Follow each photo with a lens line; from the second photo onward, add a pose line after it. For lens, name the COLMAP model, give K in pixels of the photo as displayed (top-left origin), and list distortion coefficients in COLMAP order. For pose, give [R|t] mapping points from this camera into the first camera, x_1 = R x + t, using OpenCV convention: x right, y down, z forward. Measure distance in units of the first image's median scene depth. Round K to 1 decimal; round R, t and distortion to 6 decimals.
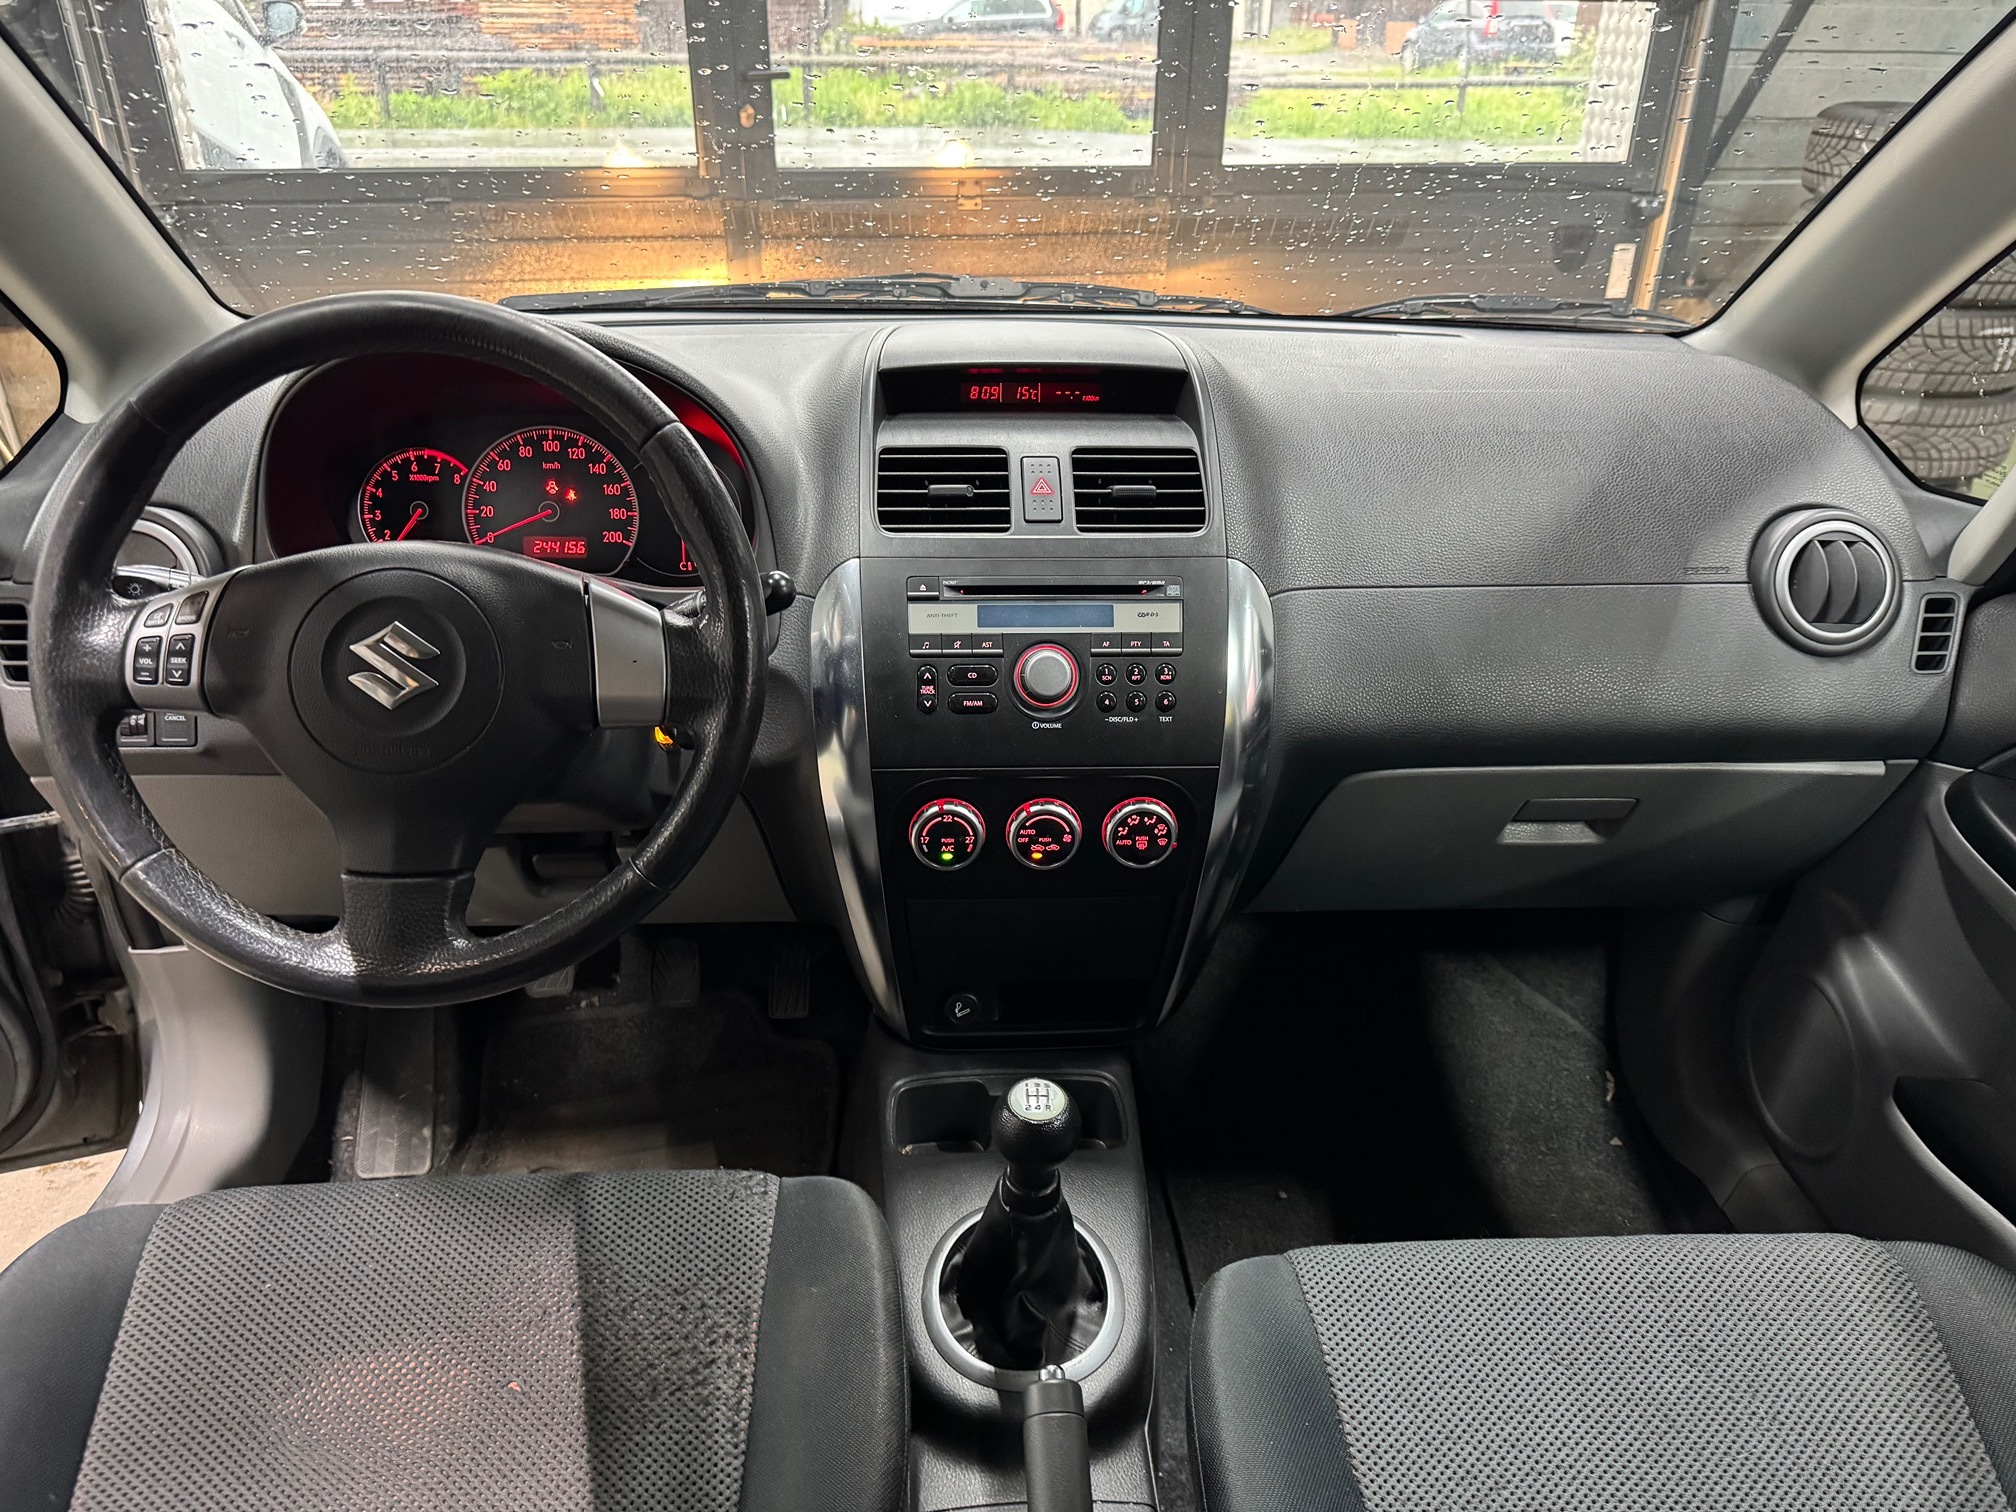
lens RADIAL K [[1423.2, 0, 1013.0], [0, 1423.2, 774.6], [0, 0, 1]] dist [0.029535, -0.033208]
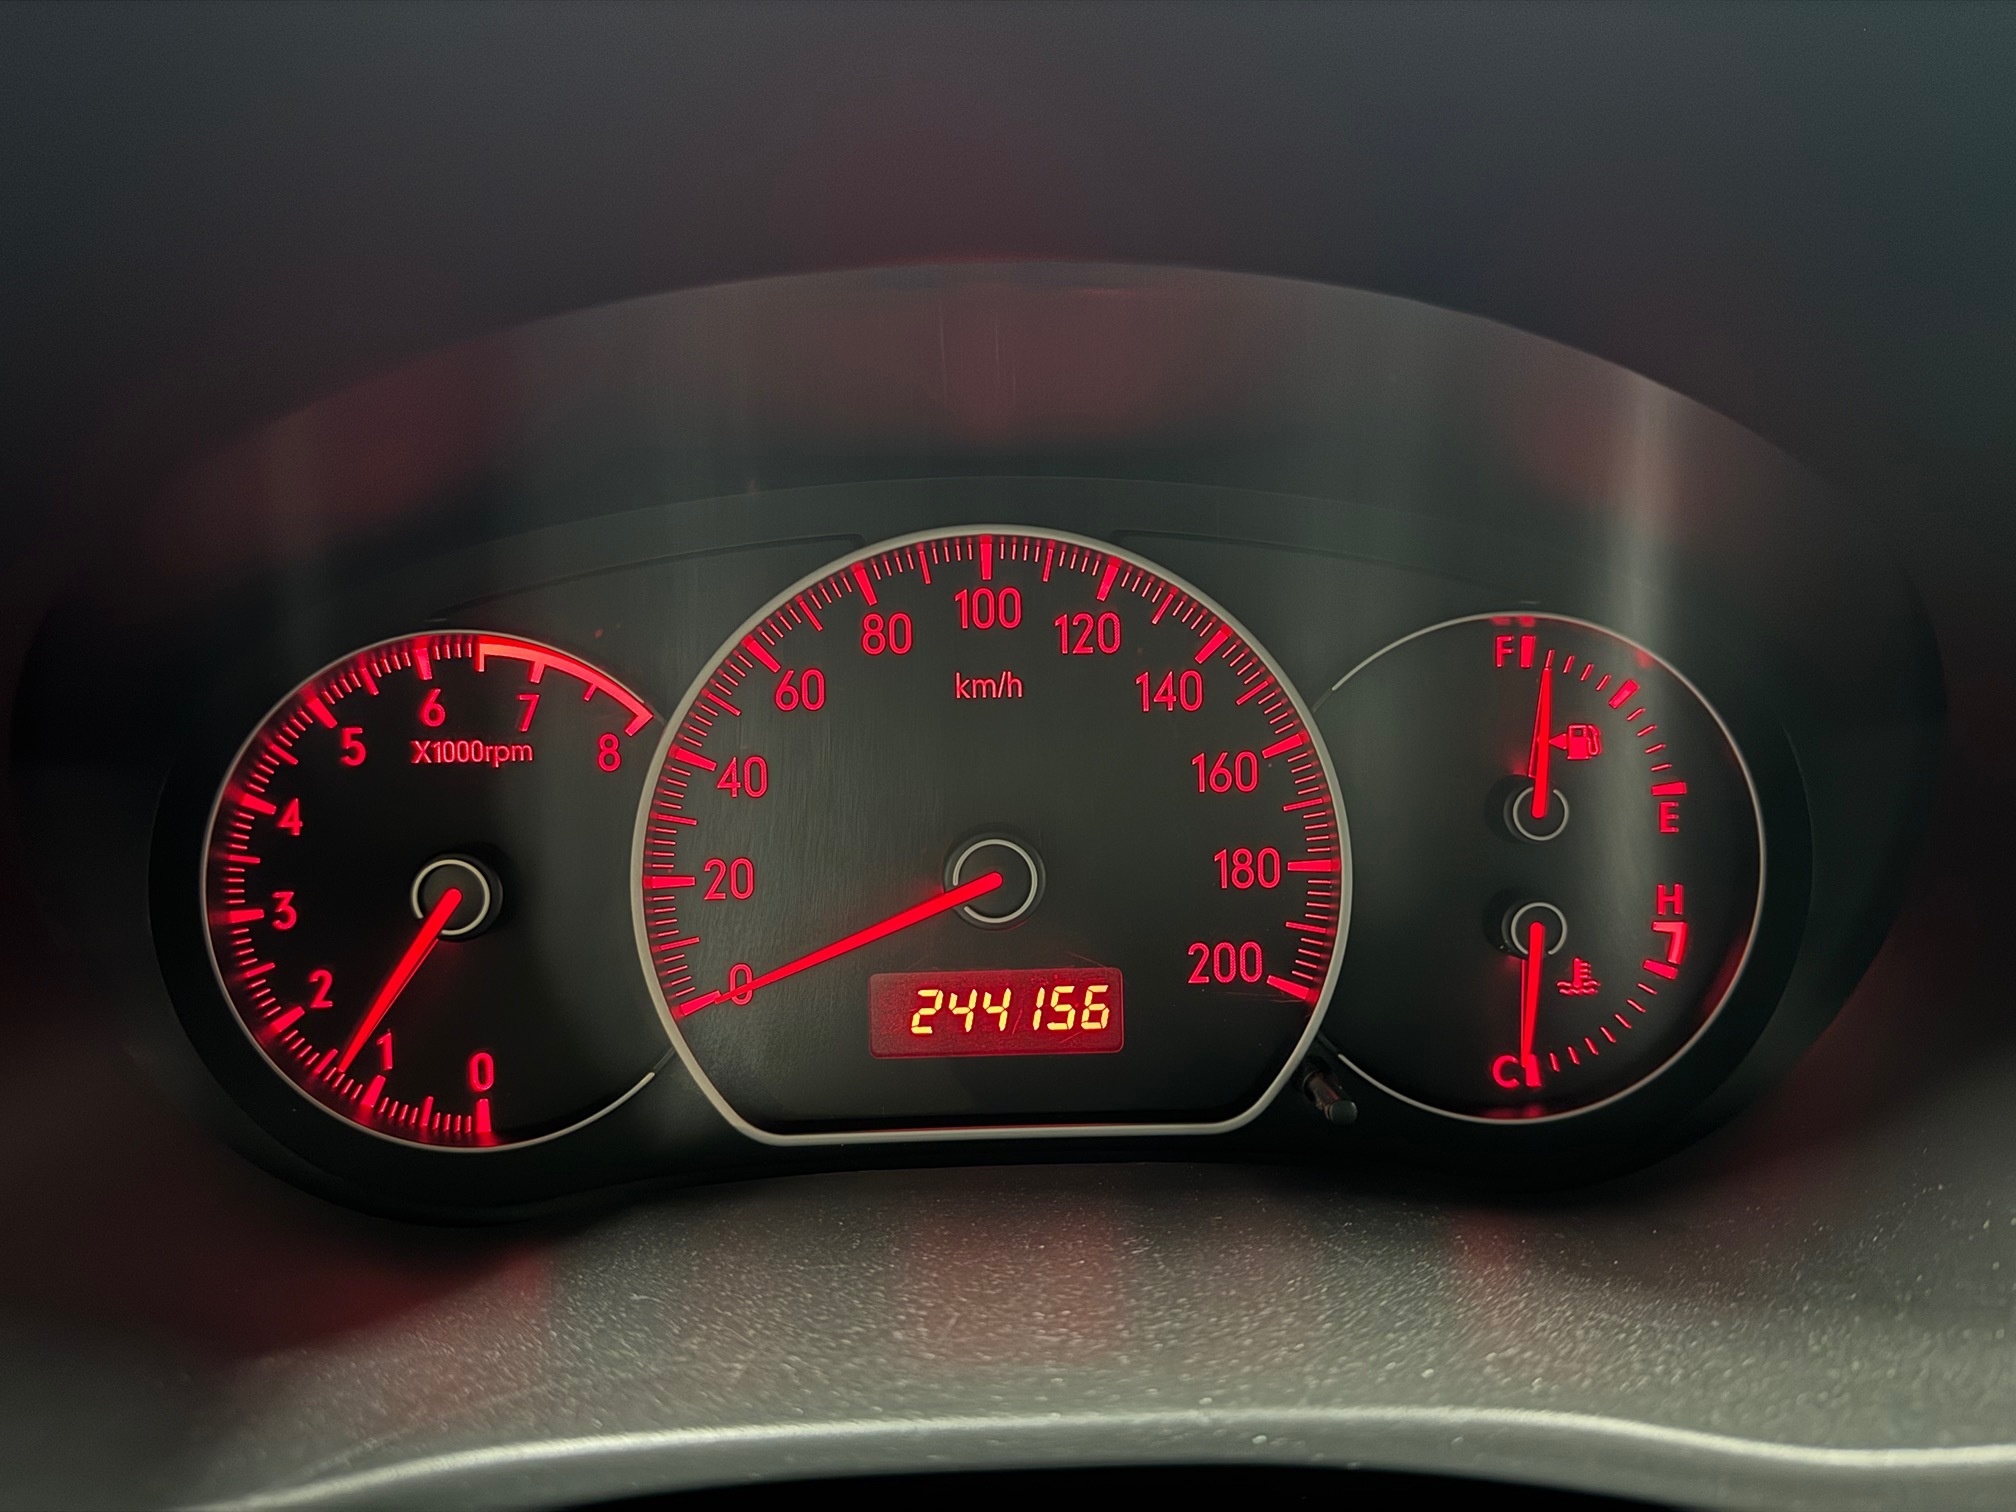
lens RADIAL K [[1423.2, 0, 1005.0], [0, 1423.2, 759.7], [0, 0, 1]] dist [0.029535, -0.033208]
pose [[0.998359, -0.027319, -0.050321, -0.311597], [0.020265, 0.990542, -0.135705, -0.172351], [0.053552, 0.134463, 0.989471, 0.770268]]
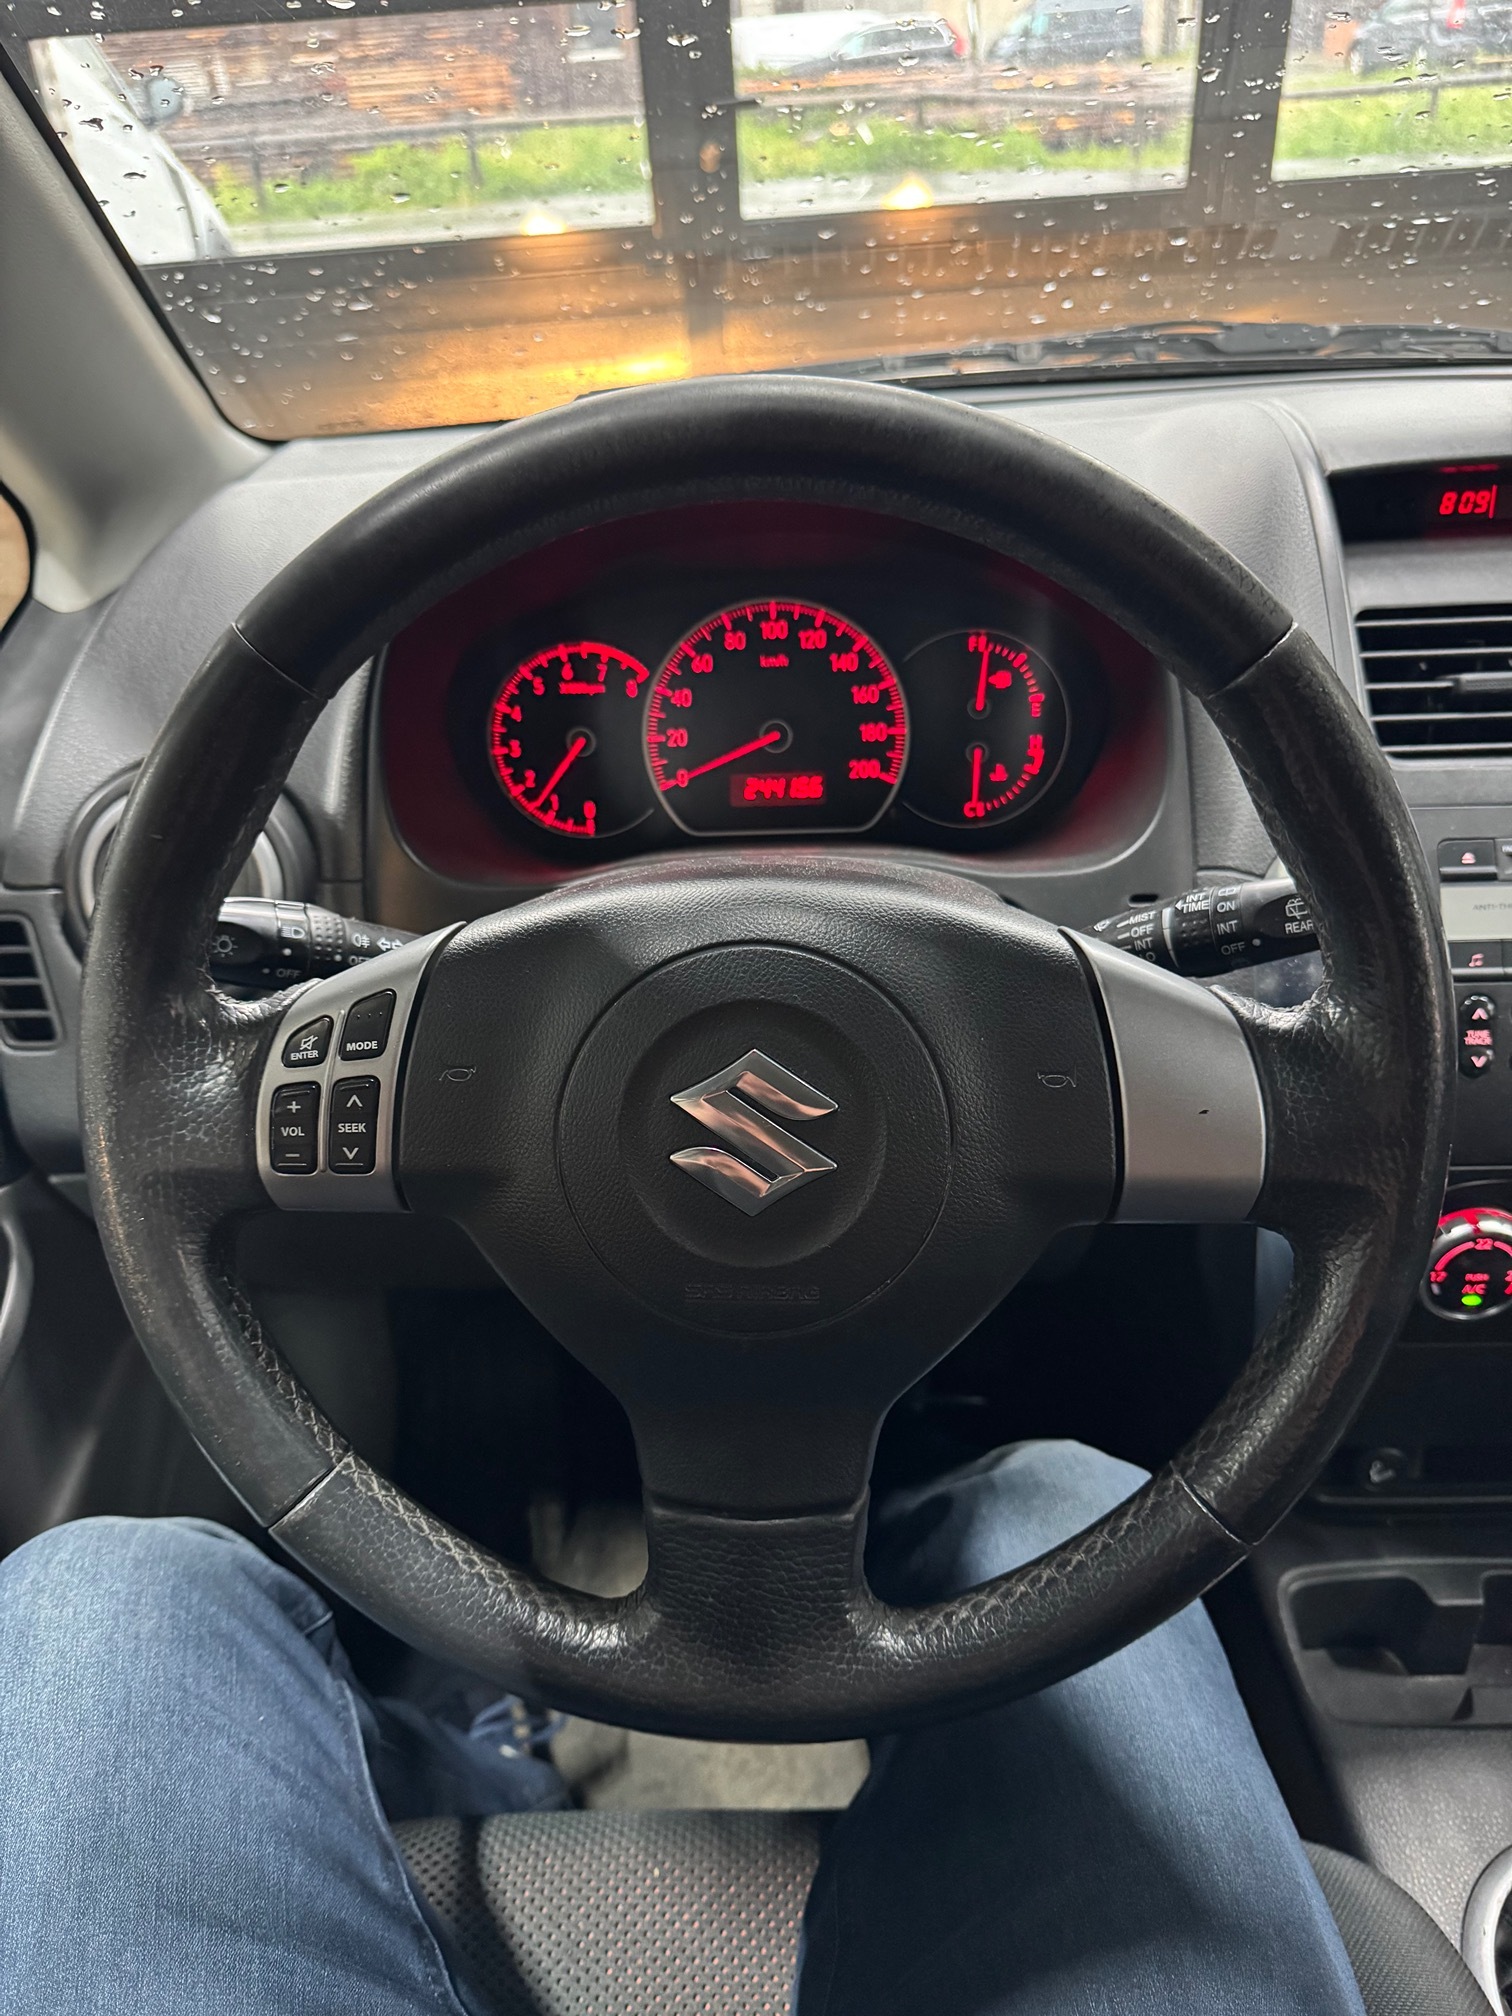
lens RADIAL K [[1423.2, 0, 734.7], [0, 1423.2, 1040.5], [0, 0, 1]] dist [0.029535, -0.033208]
pose [[0.993959, -0.008710, -0.109408, -0.275596], [0.020940, 0.993584, 0.111137, -0.120266], [0.107738, -0.112757, 0.987764, 0.357219]]
